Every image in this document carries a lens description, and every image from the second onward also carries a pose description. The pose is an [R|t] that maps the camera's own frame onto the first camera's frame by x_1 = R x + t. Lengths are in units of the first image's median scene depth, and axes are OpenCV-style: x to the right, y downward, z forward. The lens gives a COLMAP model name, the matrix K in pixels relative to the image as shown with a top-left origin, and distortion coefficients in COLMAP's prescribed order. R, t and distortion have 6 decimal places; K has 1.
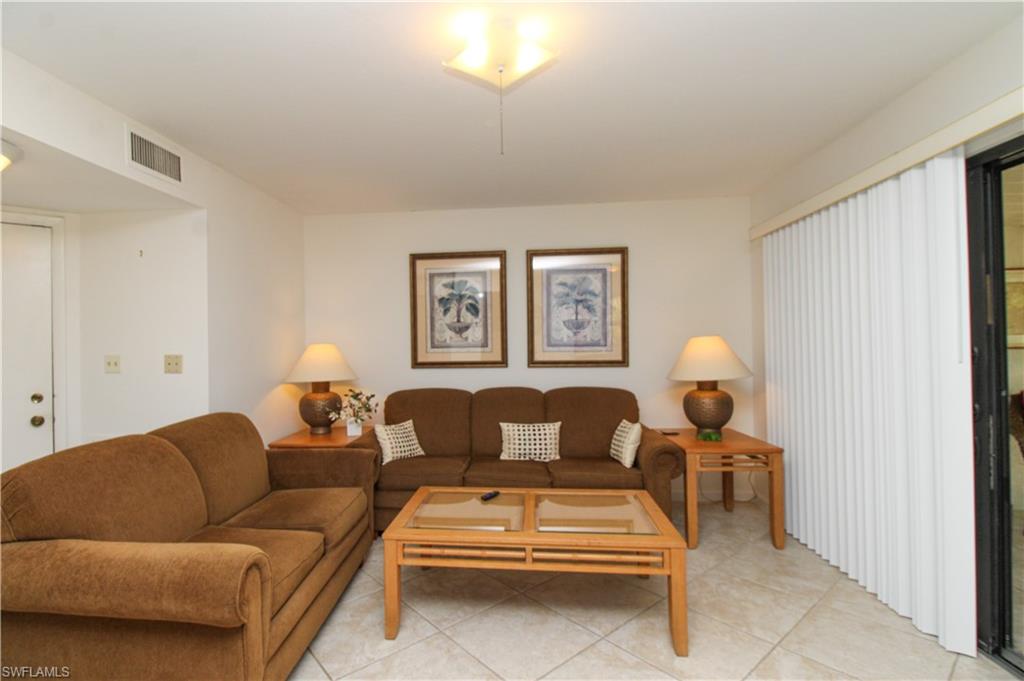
lens RADIAL K [[480.8, 0, 479.0], [0, 480.8, 339.0], [0, 0, 1]] dist [0.000977, 0.000078]
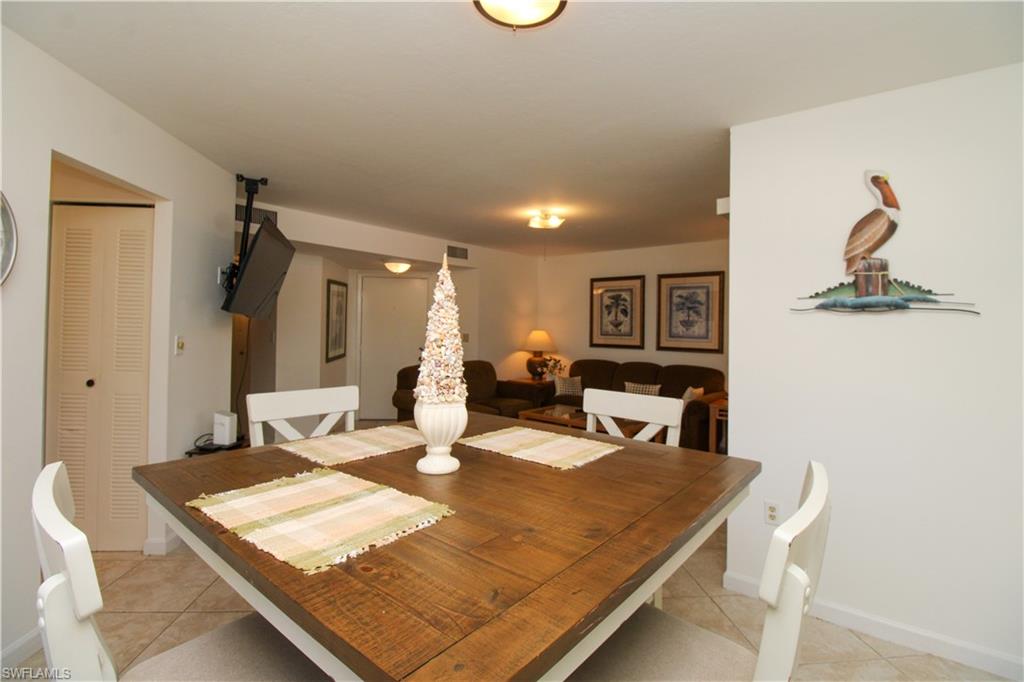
lens RADIAL K [[469.2, 0, 514.7], [0, 469.2, 324.0], [0, 0, 1]] dist [0.001141, -0.015356]
pose [[0.819142, 0.027007, -0.572955, 0.704830], [-0.025414, 0.999619, 0.010785, -0.036080], [0.573028, 0.005726, 0.819516, -0.590731]]
